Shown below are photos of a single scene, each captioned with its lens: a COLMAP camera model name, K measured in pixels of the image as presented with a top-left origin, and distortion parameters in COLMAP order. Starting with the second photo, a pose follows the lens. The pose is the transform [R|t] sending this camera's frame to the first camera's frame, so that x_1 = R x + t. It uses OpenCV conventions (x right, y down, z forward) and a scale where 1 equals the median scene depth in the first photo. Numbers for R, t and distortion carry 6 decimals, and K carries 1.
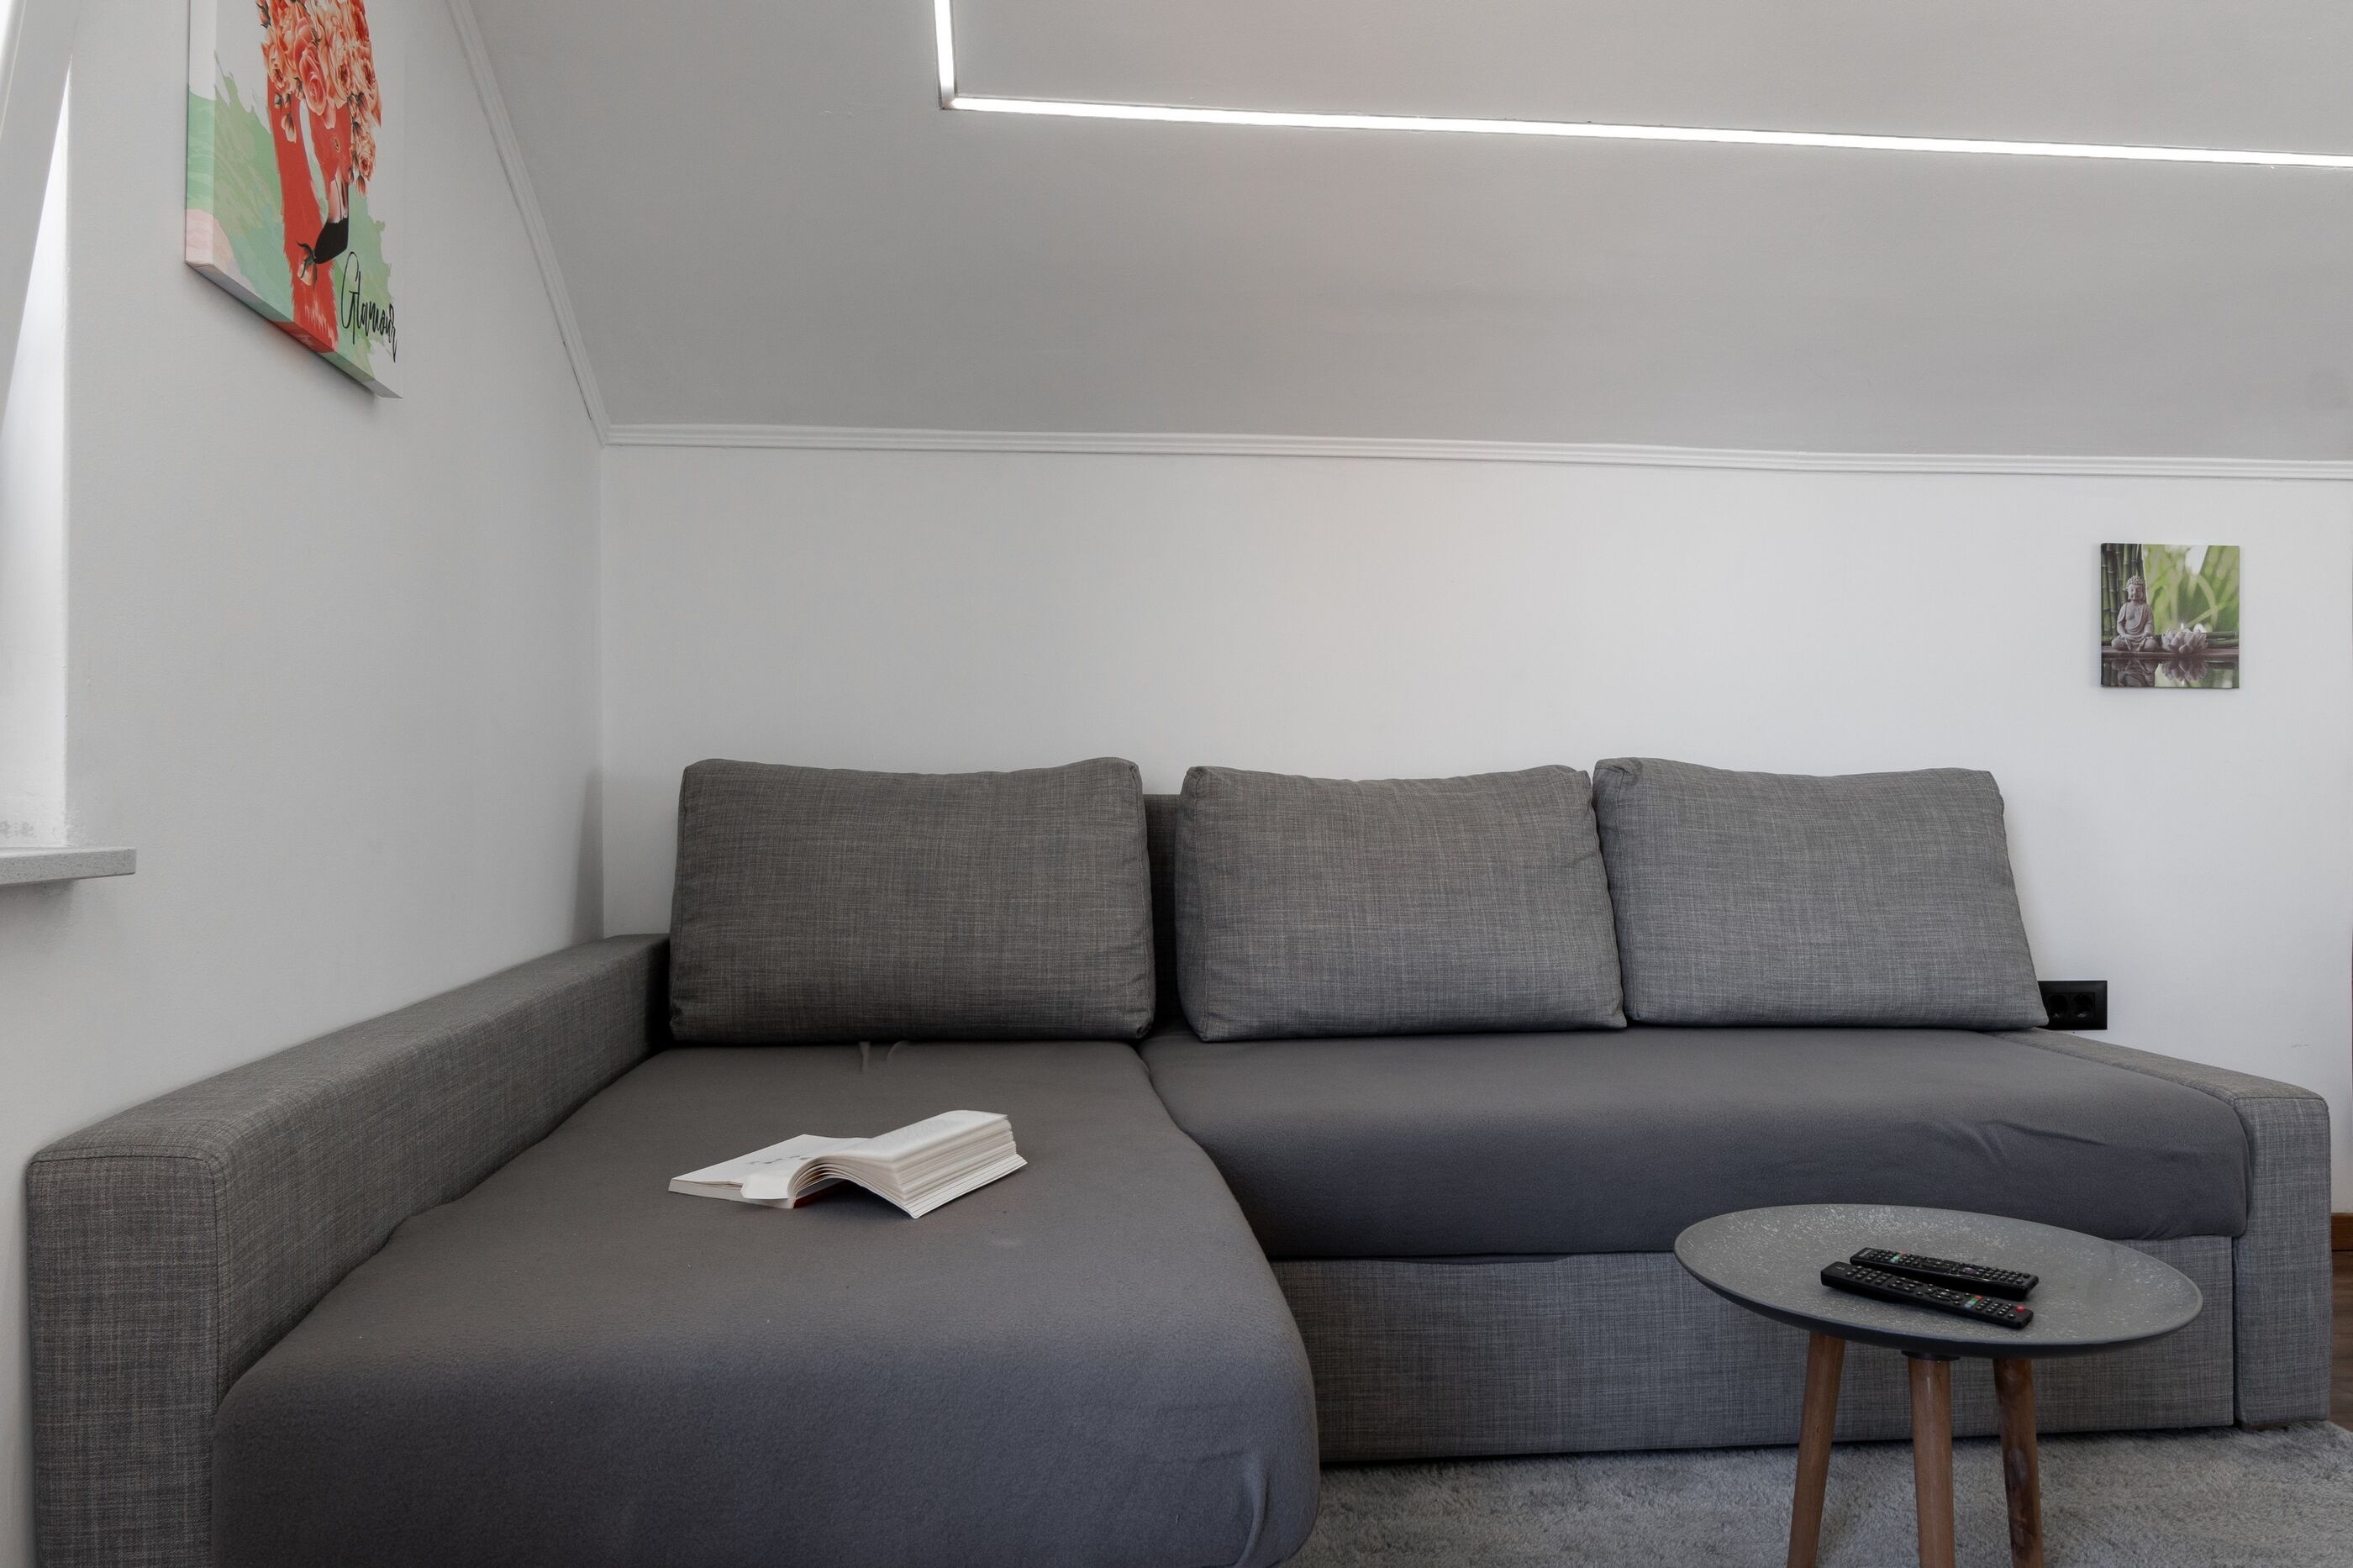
lens RADIAL K [[1639.3, 0, 1165.0], [0, 1639.3, 781.6], [0, 0, 1]] dist [-0.001622, -0.000841]
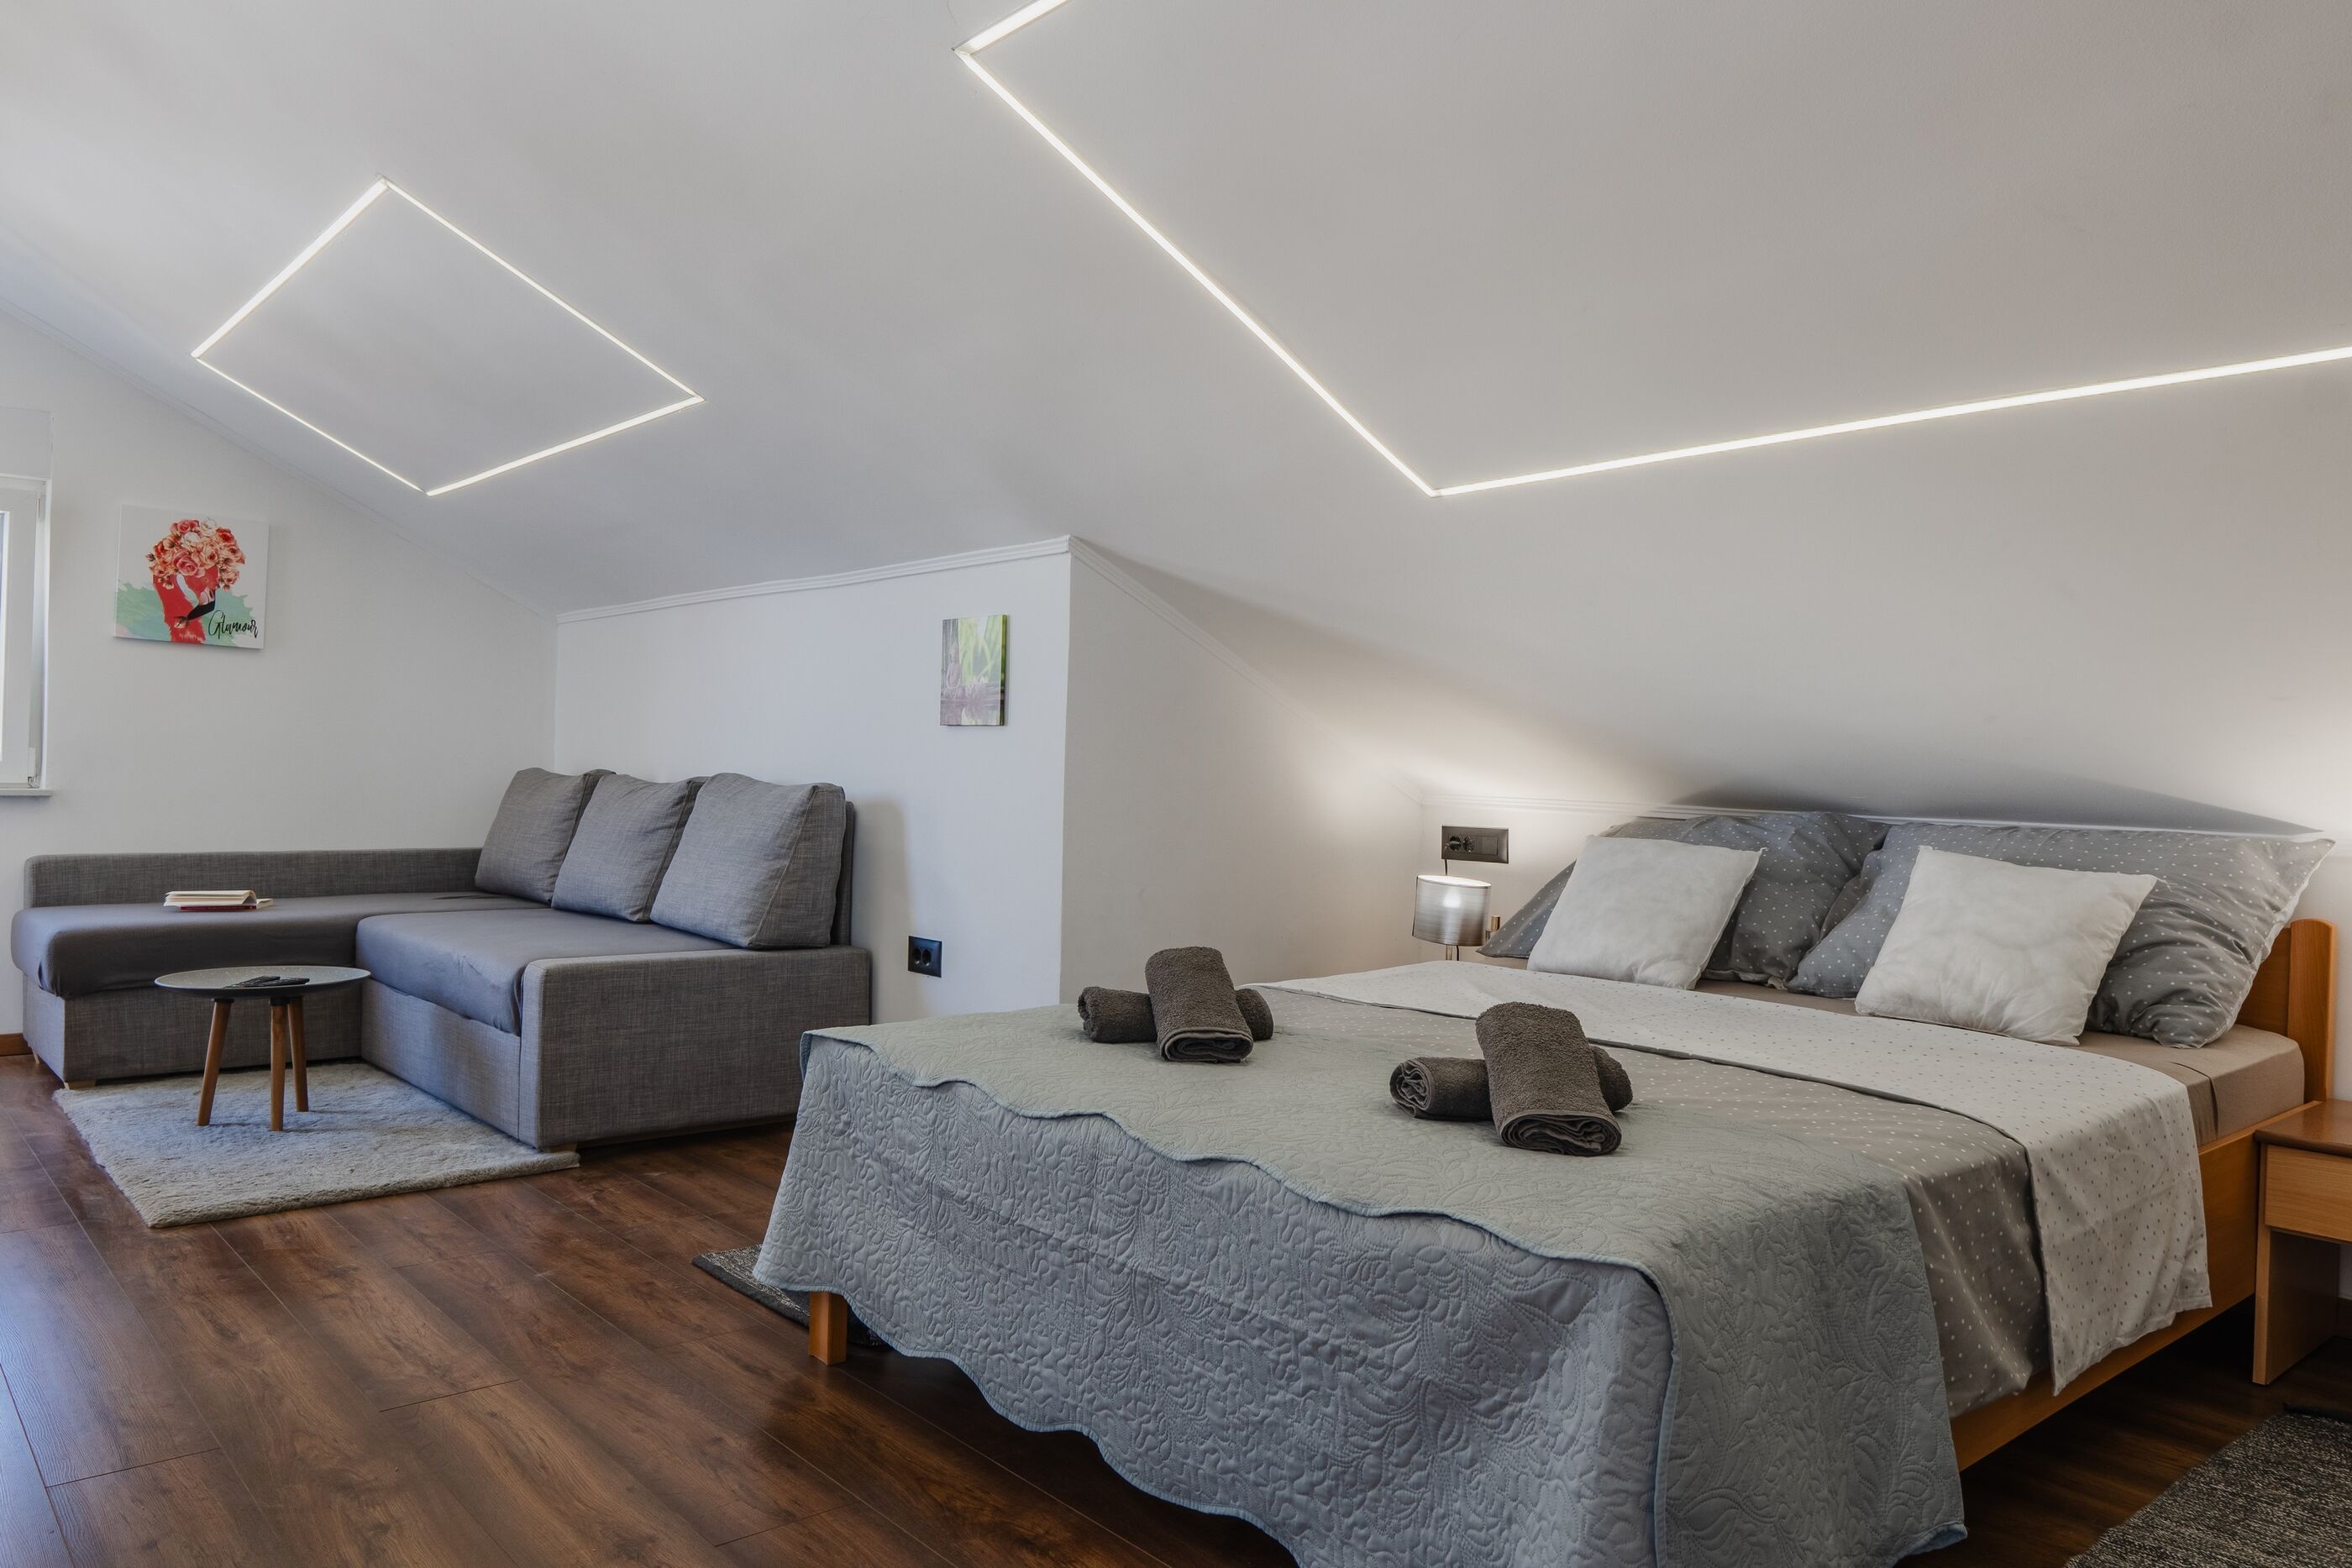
lens RADIAL K [[1635.8, 0, 1162.5], [0, 1635.8, 787.5], [0, 0, 1]] dist [0.000848, -0.003084]
pose [[0.579552, 0.020970, -0.814666, 2.062285], [-0.017031, 0.999762, 0.013619, -0.032514], [0.814757, 0.005981, 0.579771, 0.418234]]
